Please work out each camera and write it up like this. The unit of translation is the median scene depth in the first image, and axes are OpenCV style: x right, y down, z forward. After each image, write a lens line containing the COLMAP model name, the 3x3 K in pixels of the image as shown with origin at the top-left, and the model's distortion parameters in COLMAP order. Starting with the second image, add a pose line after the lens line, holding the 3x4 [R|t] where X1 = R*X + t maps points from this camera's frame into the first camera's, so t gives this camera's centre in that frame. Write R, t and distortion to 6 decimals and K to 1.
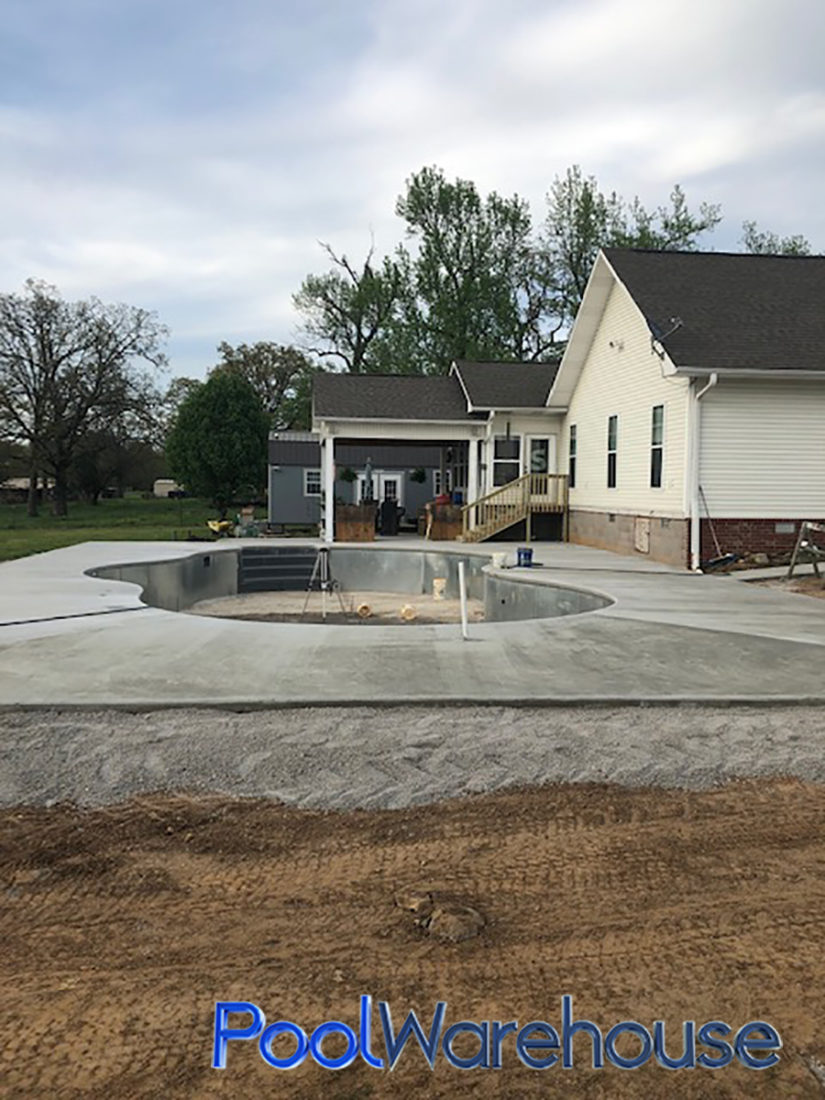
lens RADIAL K [[925.4, 0, 403.2], [0, 925.4, 547.2], [0, 0, 1]] dist [0.015879, 0.011603]
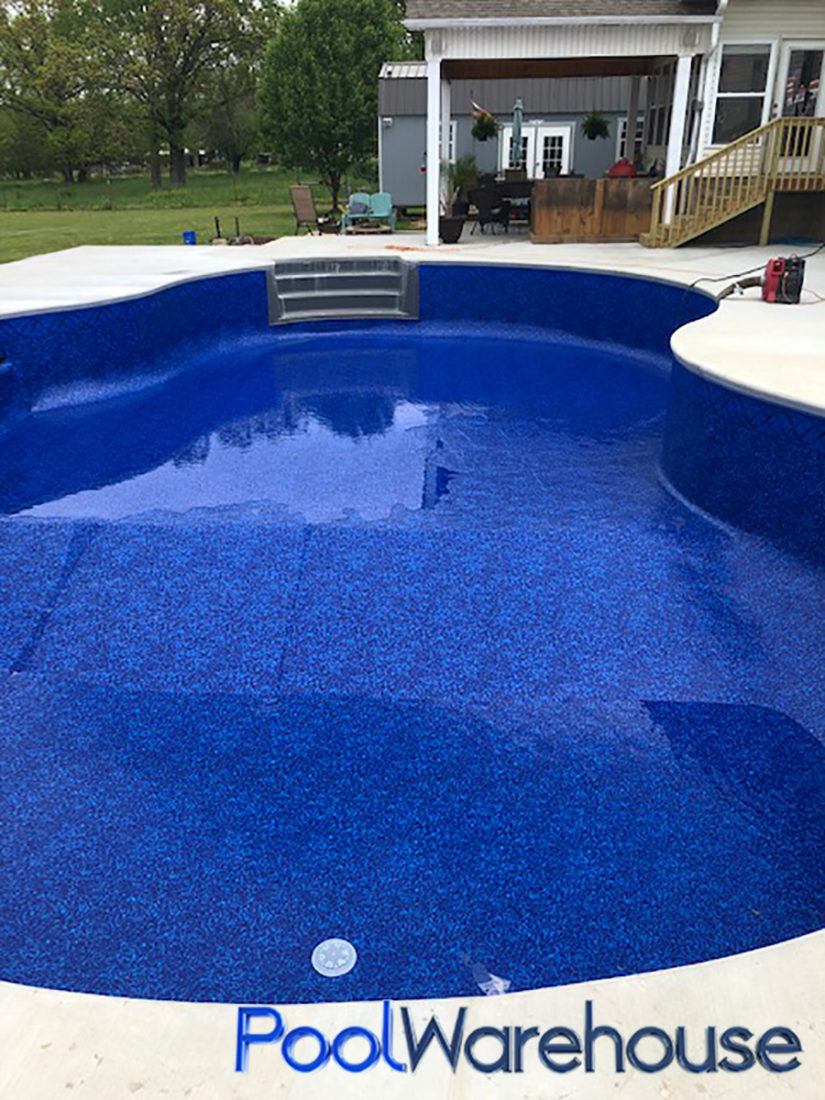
lens RADIAL K [[925.4, 0, 403.2], [0, 925.4, 547.2], [0, 0, 1]] dist [0.015879, 0.011603]
pose [[0.981404, 0.057791, -0.183046, 0.027727], [0.007074, 0.942066, 0.335354, -0.023655], [0.191822, -0.330412, 0.924139, 0.328933]]
